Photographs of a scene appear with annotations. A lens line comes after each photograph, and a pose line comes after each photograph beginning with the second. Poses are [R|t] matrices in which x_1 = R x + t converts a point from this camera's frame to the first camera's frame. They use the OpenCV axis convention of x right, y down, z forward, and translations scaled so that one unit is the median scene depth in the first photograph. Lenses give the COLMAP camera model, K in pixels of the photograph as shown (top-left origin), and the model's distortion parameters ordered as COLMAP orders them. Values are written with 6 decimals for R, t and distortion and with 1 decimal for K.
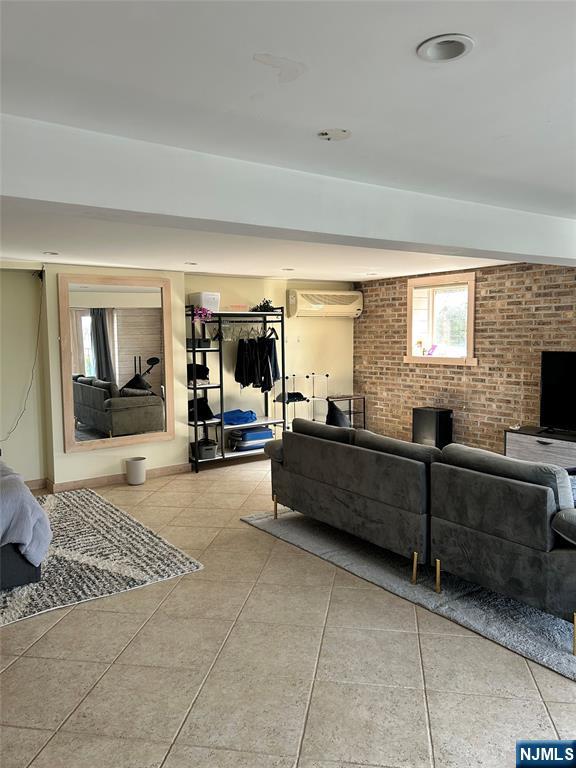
lens RADIAL K [[573.5, 0, 288.0], [0, 573.5, 384.0], [0, 0, 1]] dist [0.041097, -0.048880]
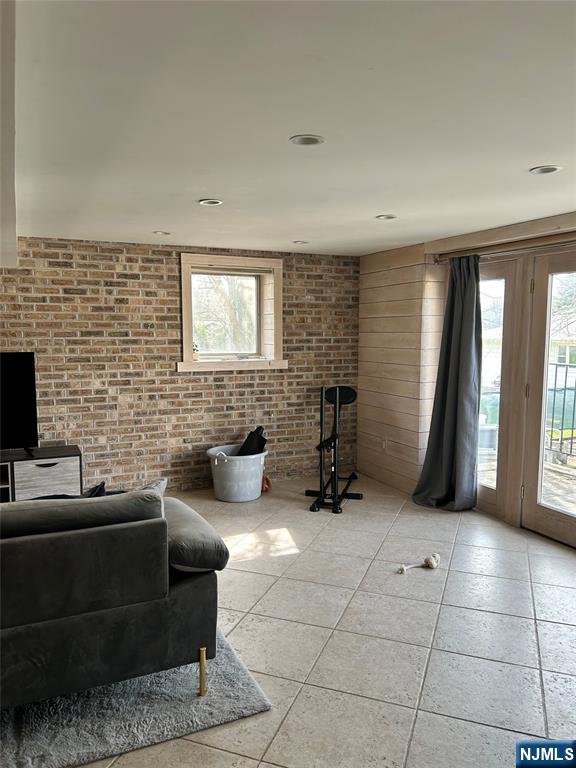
lens RADIAL K [[573.5, 0, 288.0], [0, 573.5, 384.0], [0, 0, 1]] dist [0.041097, -0.048880]
pose [[0.224868, -0.095684, 0.969680, -0.264770], [0.104950, 0.991756, 0.073525, -0.045389], [-0.968721, 0.085235, 0.233057, 0.605225]]
